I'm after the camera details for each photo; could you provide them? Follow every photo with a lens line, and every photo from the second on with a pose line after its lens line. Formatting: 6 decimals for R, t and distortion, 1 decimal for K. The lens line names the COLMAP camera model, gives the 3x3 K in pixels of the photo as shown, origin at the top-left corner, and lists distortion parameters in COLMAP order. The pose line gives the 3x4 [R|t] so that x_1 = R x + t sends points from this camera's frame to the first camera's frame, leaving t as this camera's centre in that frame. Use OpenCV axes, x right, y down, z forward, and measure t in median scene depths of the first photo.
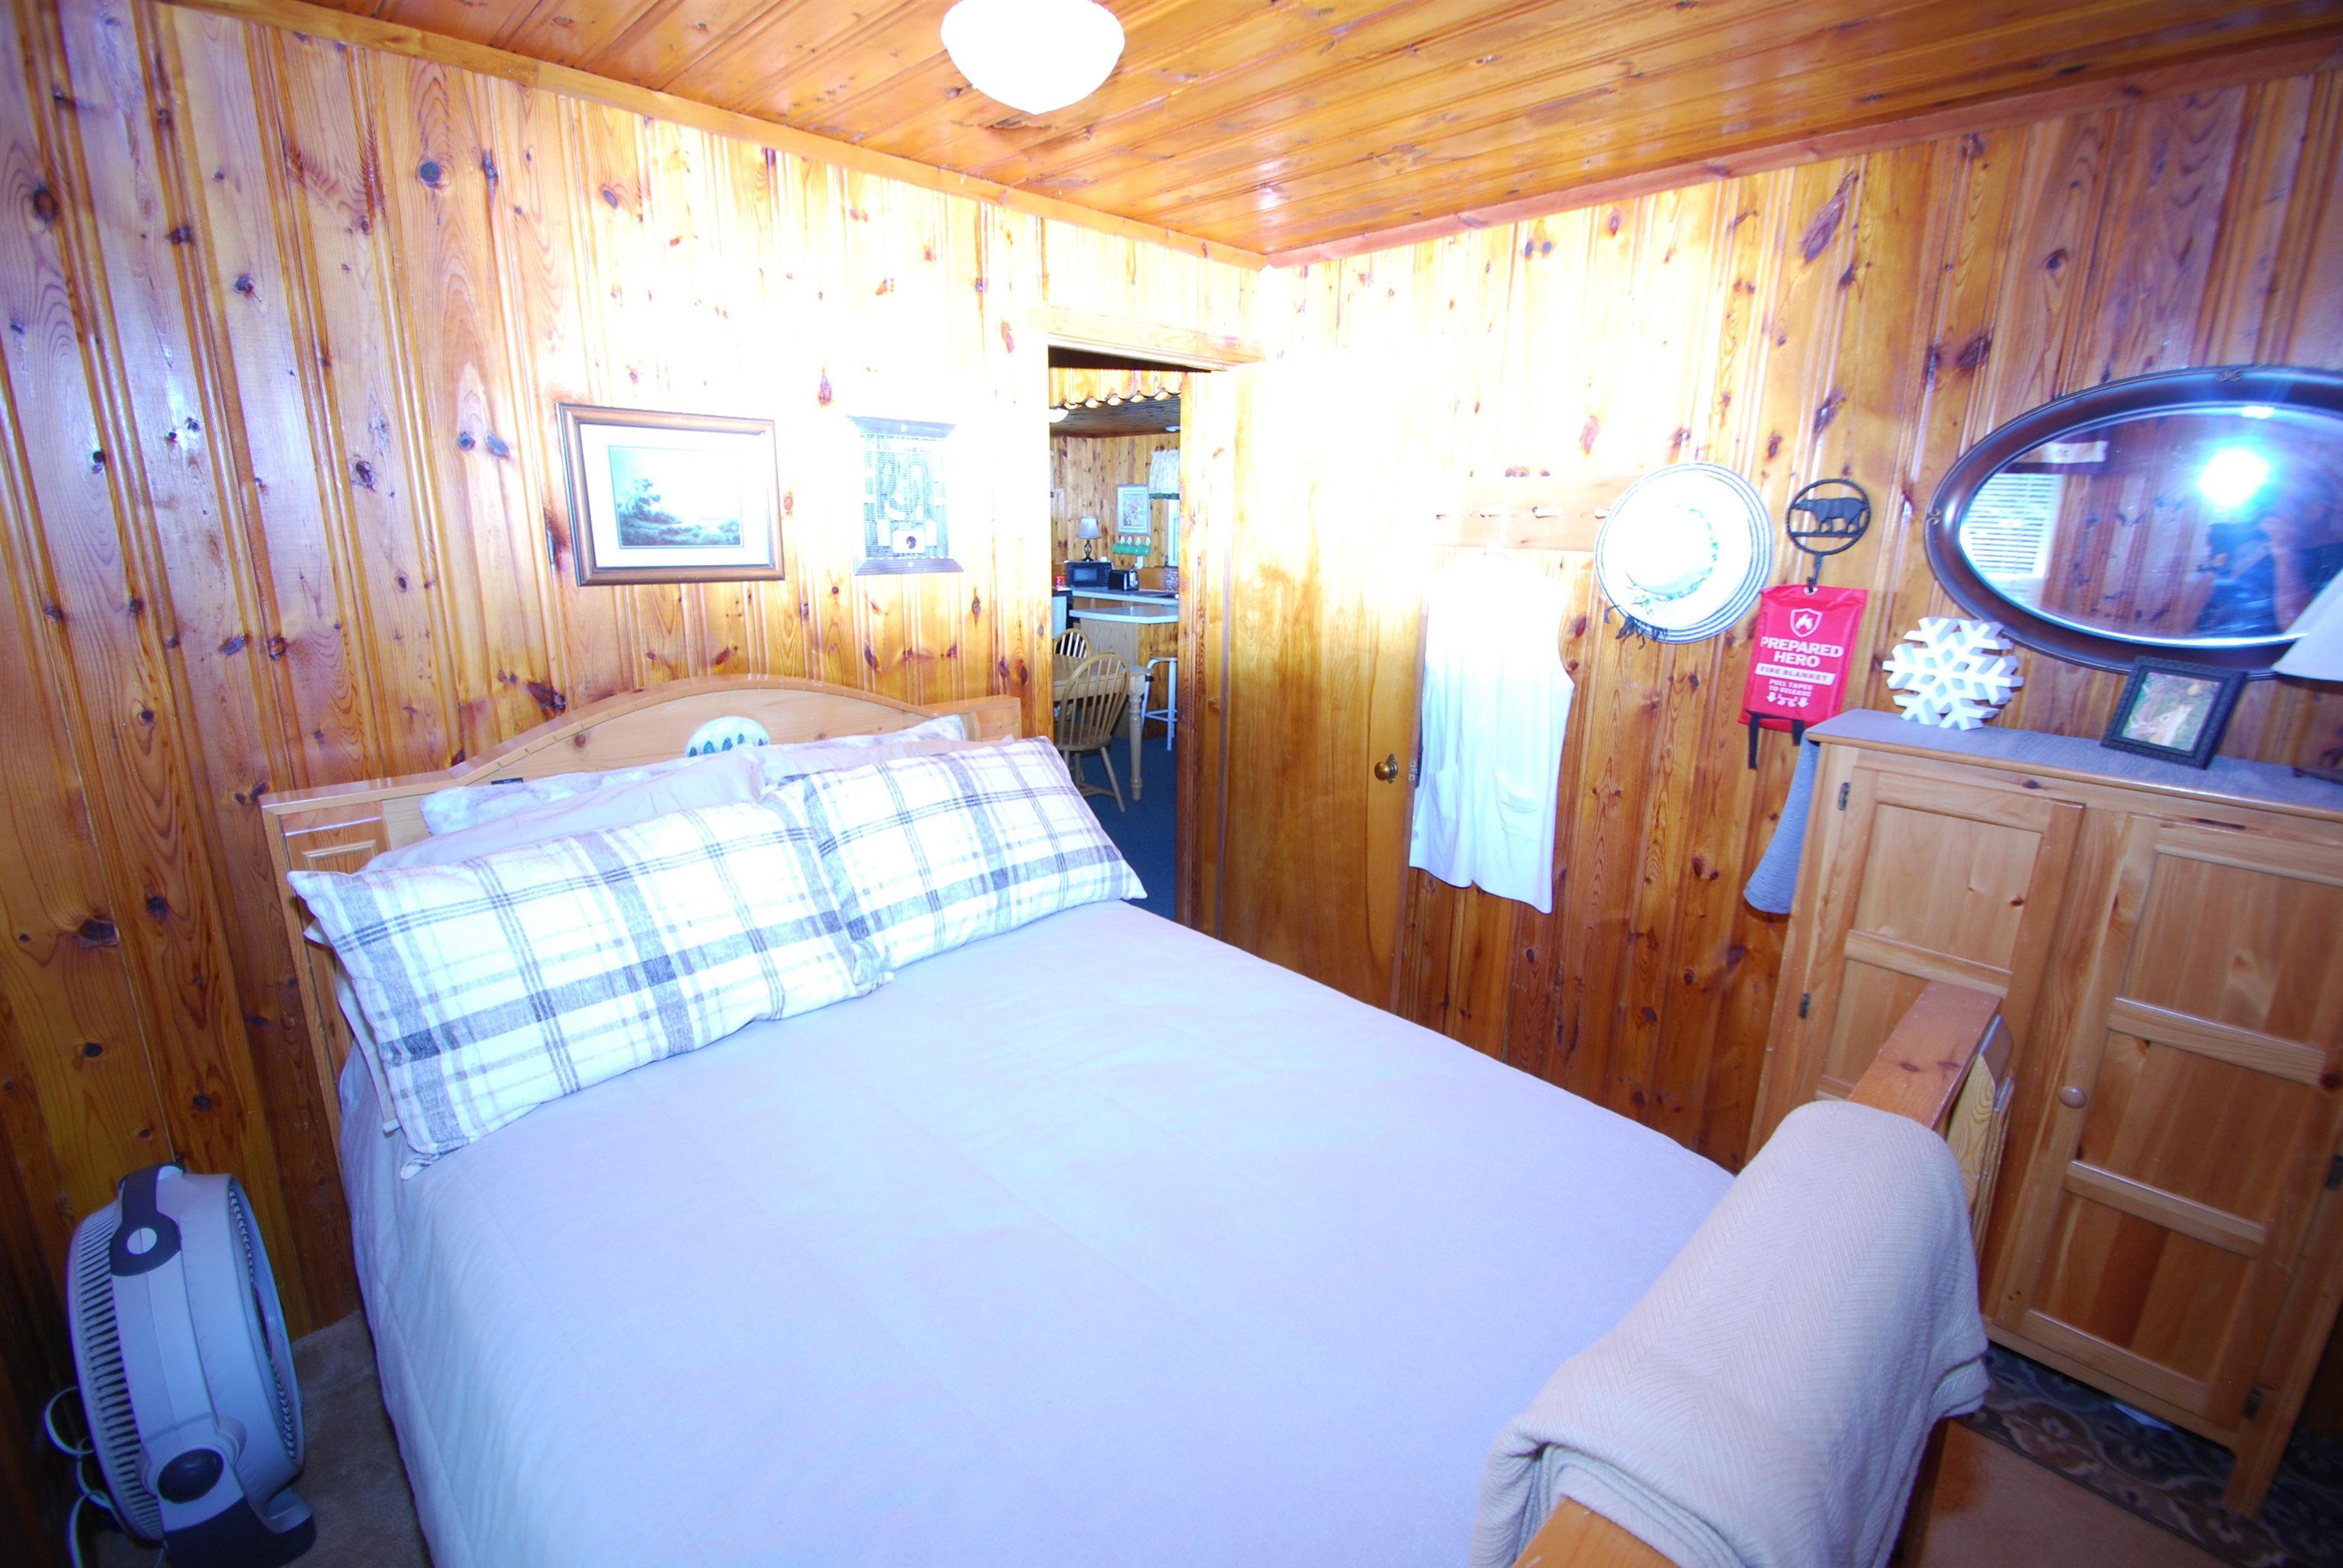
lens RADIAL K [[1024.5, 0, 1163.4], [0, 1024.5, 785.2], [0, 0, 1]] dist [0.008053, -0.011857]
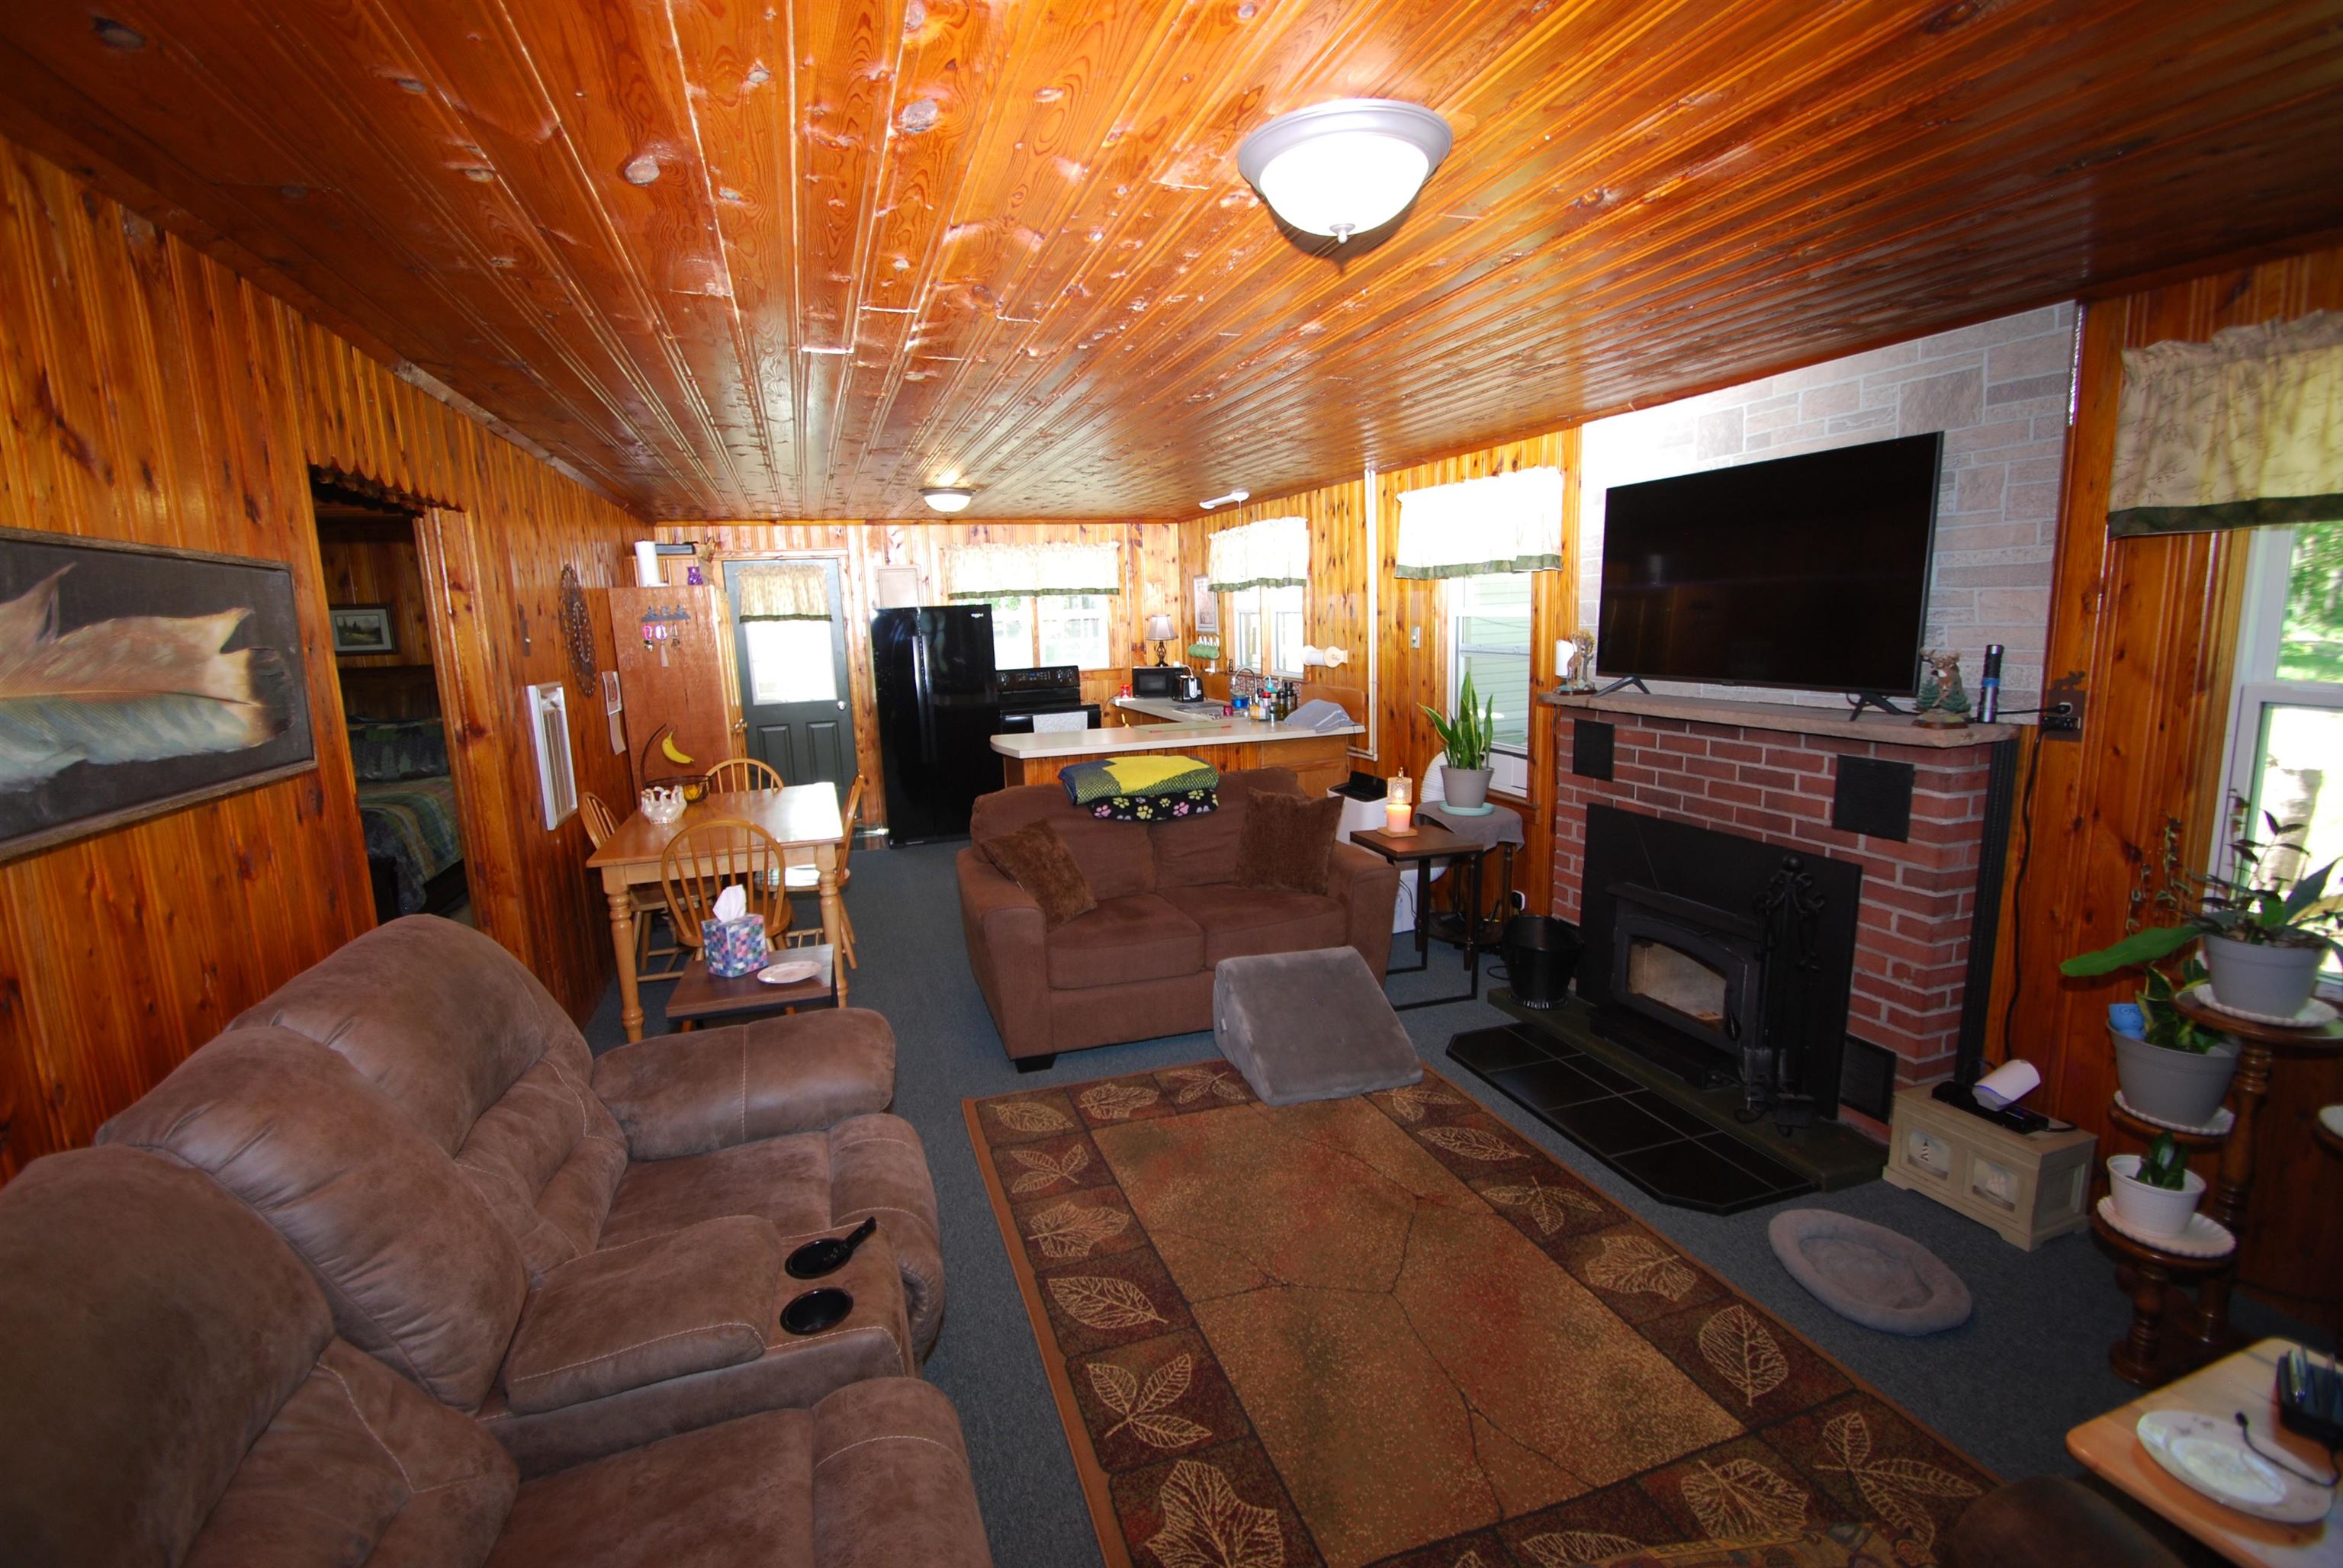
lens RADIAL K [[1024.5, 0, 1157.3], [0, 1024.5, 779.4], [0, 0, 1]] dist [0.008053, -0.011857]
pose [[0.901805, 0.035923, -0.430648, 0.291065], [-0.080536, 0.993051, -0.085810, -0.054631], [0.424573, 0.112067, 0.898431, 0.255138]]
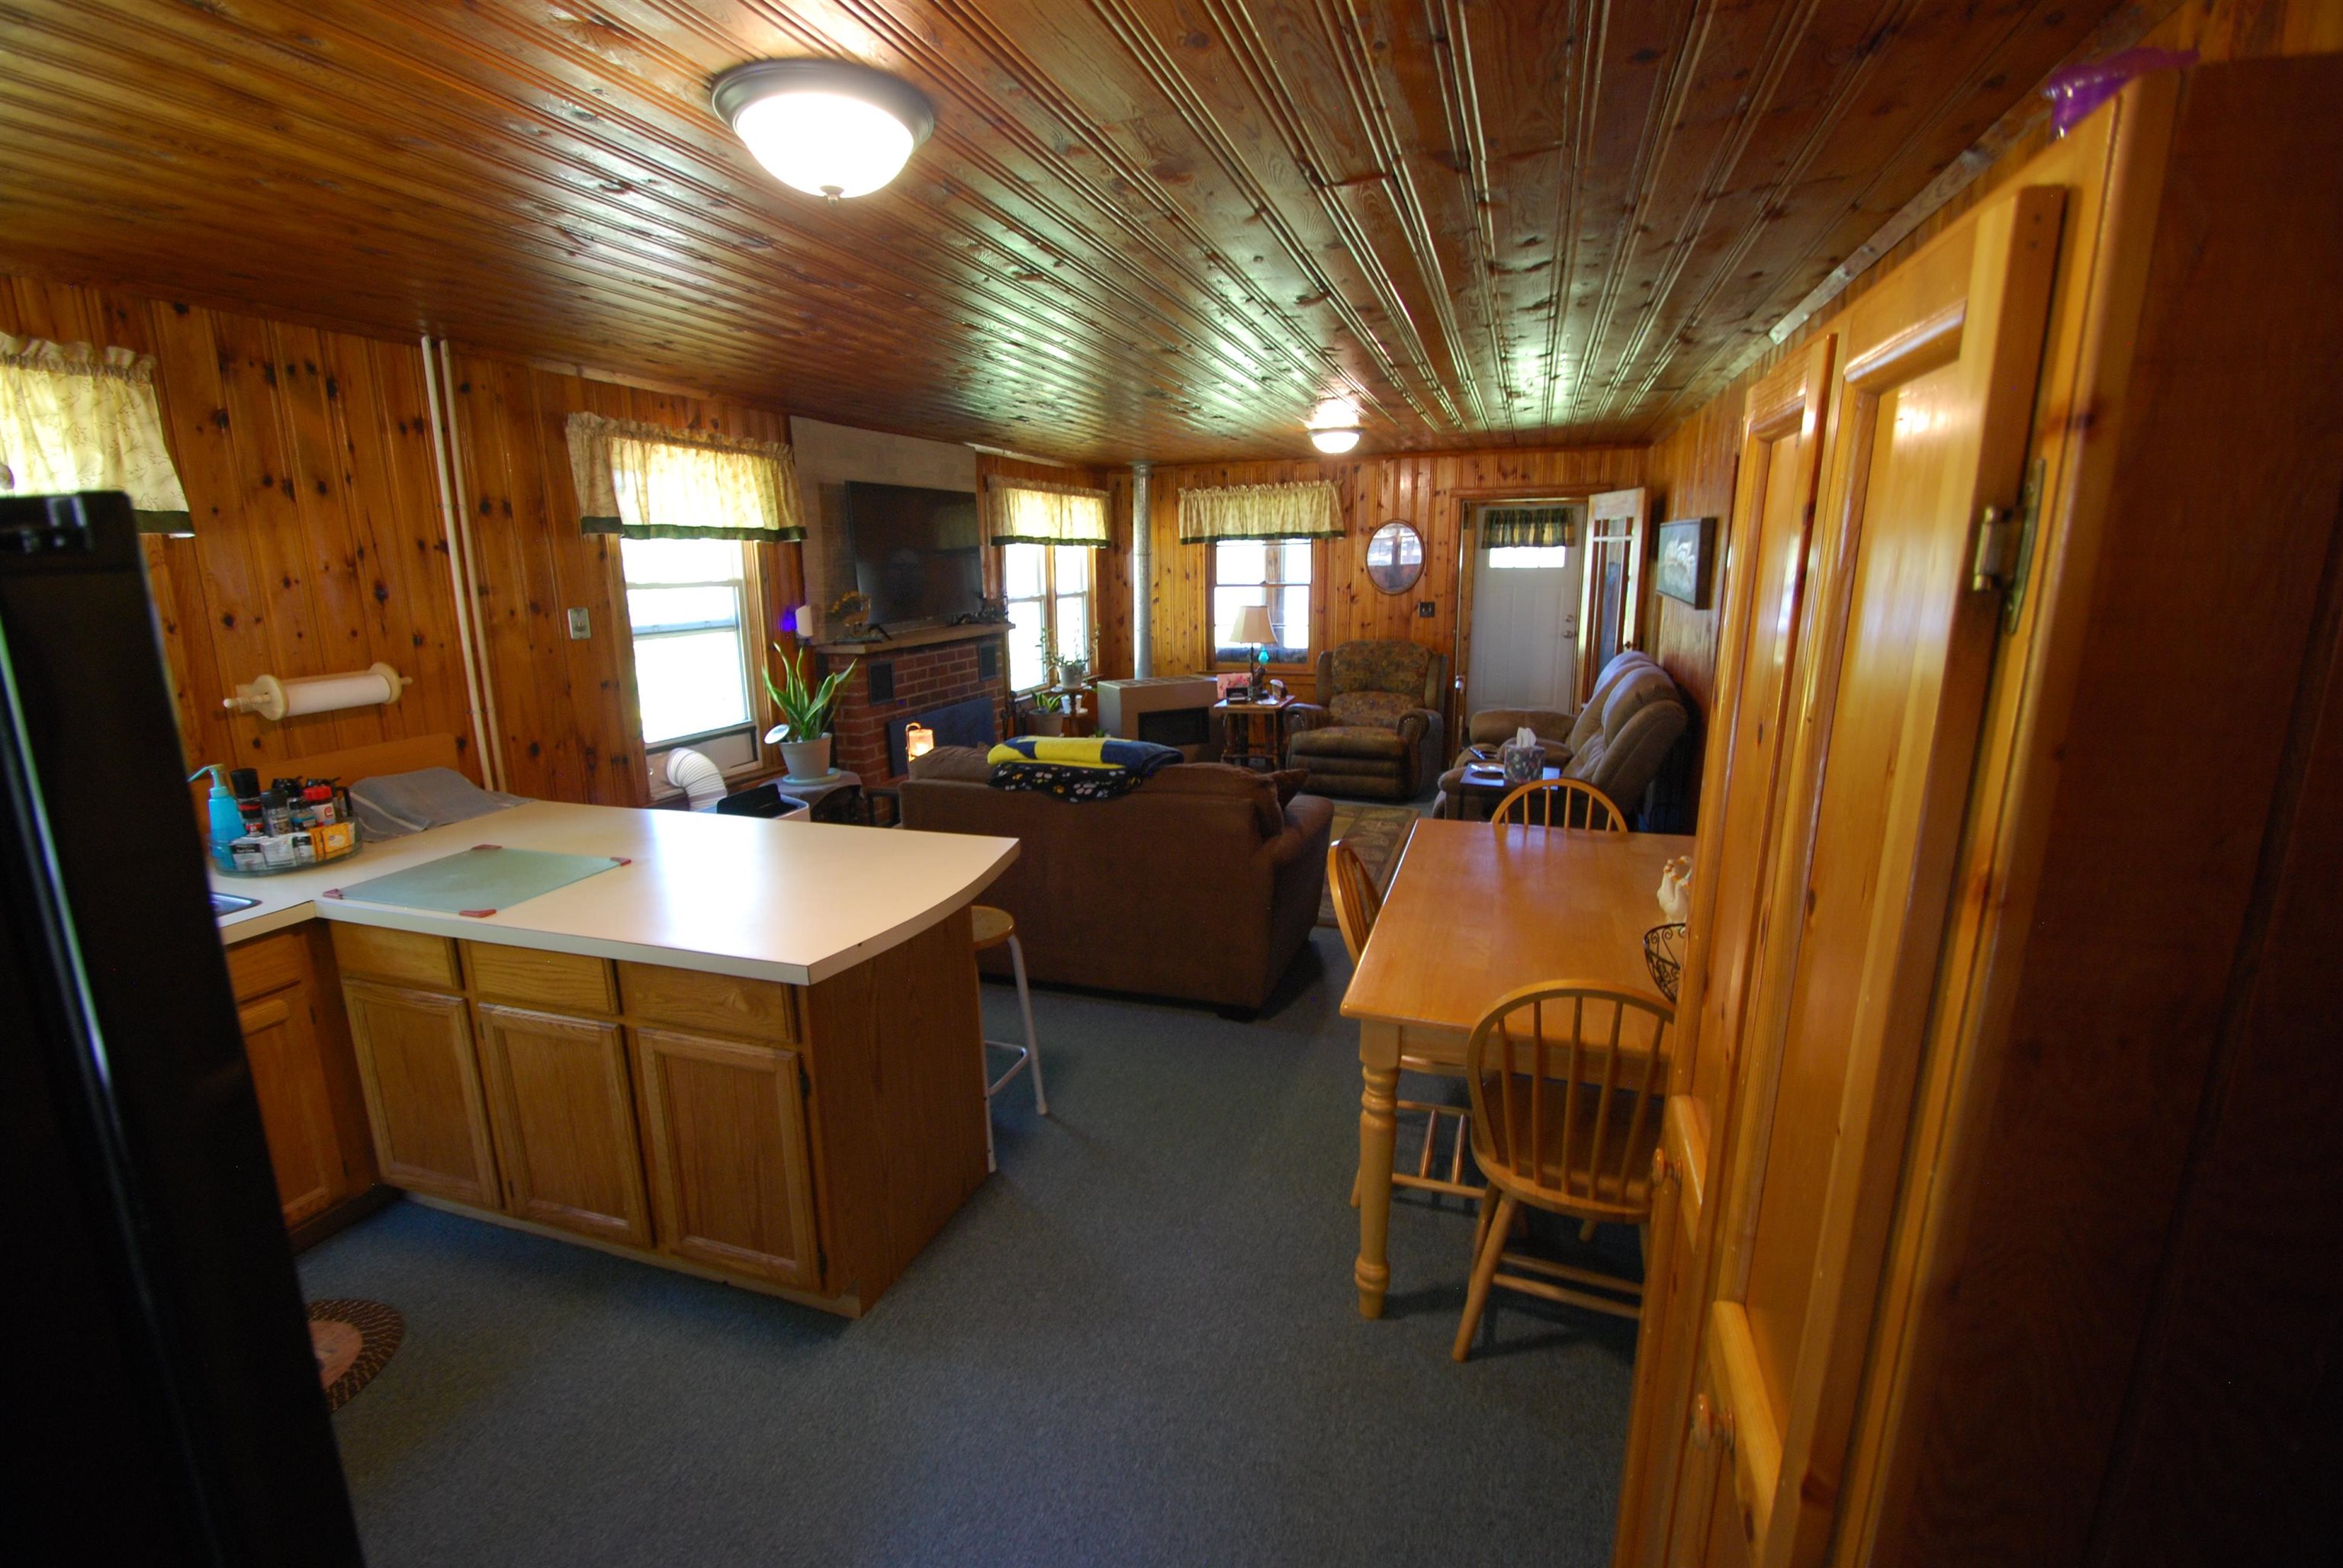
lens RADIAL K [[1024.5, 0, 1170.0], [0, 1024.5, 776.4], [0, 0, 1]] dist [0.008053, -0.011857]
pose [[-0.449891, -0.187786, 0.873118, -0.254445], [0.254728, 0.910052, 0.326983, -0.202453], [-0.855986, 0.369515, -0.361590, 0.759868]]
